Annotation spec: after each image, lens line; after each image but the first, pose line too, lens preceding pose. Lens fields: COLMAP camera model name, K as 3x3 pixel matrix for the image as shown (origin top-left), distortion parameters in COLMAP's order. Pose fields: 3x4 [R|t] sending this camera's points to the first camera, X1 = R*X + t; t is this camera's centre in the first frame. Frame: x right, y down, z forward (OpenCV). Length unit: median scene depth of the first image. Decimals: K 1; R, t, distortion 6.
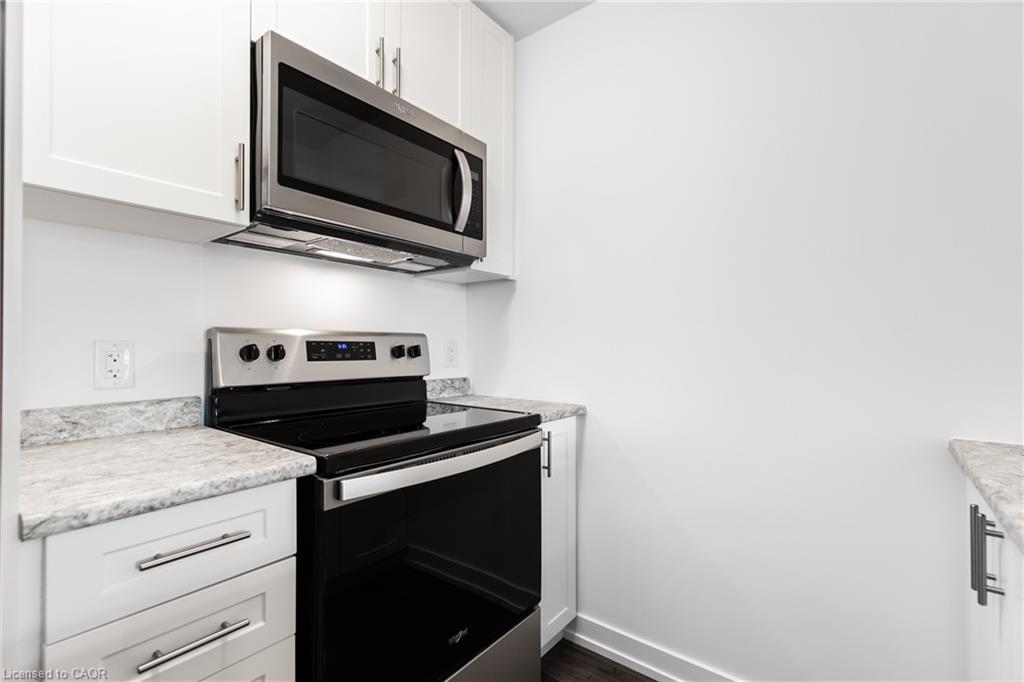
lens RADIAL K [[470.9, 0, 527.1], [0, 470.9, 343.4], [0, 0, 1]] dist [0.015054, -0.003028]
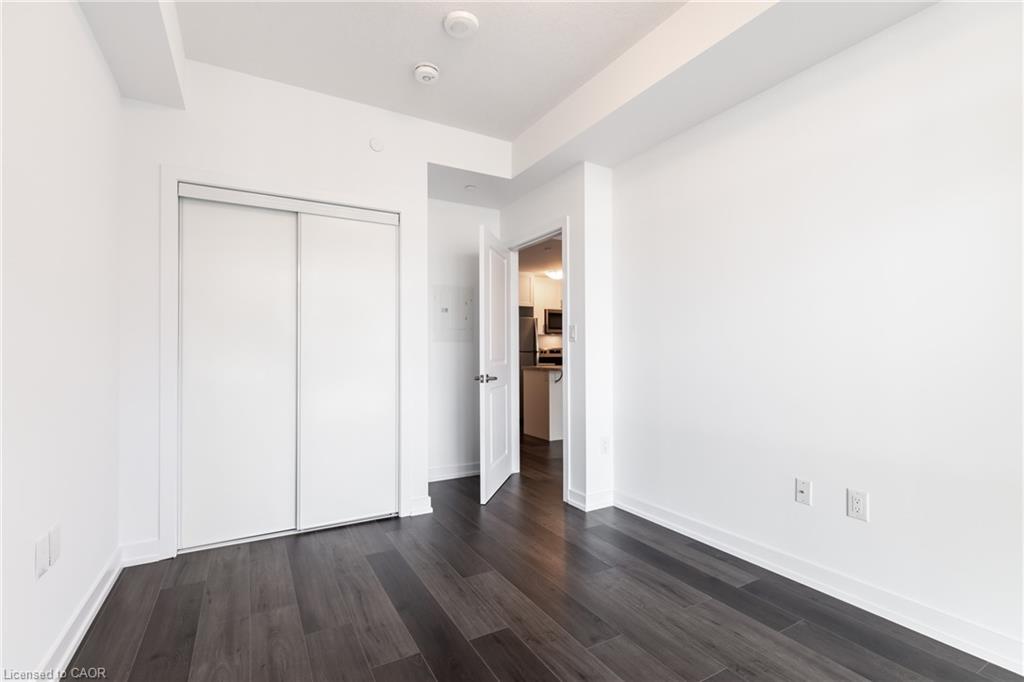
lens RADIAL K [[470.9, 0, 520.1], [0, 470.9, 344.3], [0, 0, 1]] dist [0.015054, -0.003028]
pose [[0.927332, -0.000910, -0.374240, 1.725566], [-0.000998, 0.999987, -0.004905, -0.060596], [0.374239, 0.004922, 0.927319, -5.697781]]
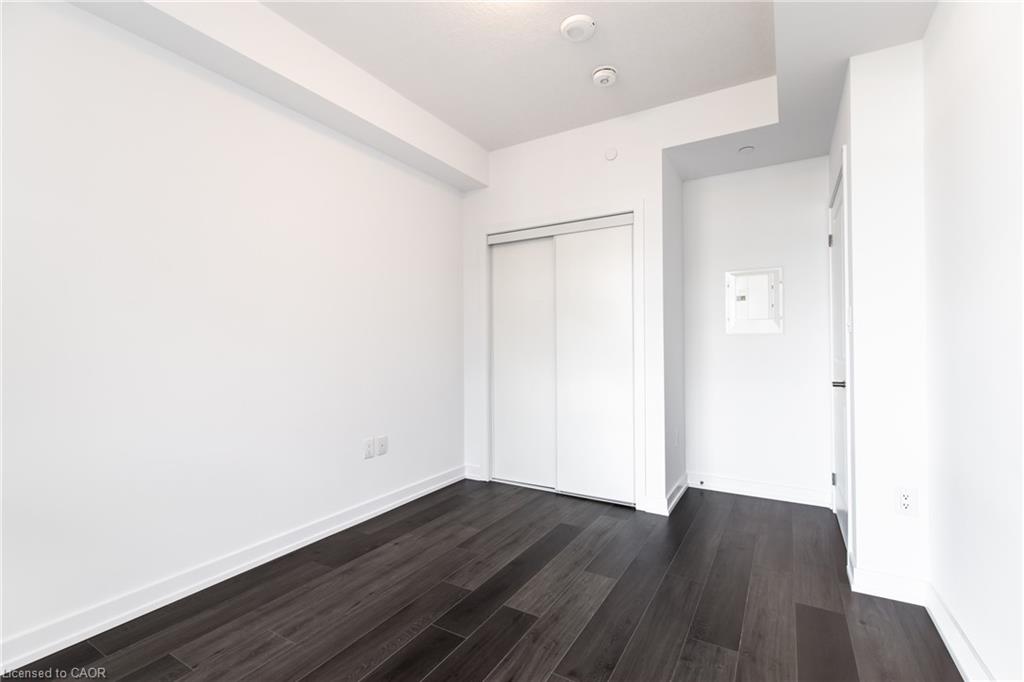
lens RADIAL K [[470.9, 0, 511.4], [0, 470.9, 340.4], [0, 0, 1]] dist [0.015054, -0.003028]
pose [[0.110810, -0.004667, -0.993831, 3.962487], [0.015874, 0.999870, -0.002925, -0.088294], [0.993715, -0.015452, 0.110869, -2.981635]]
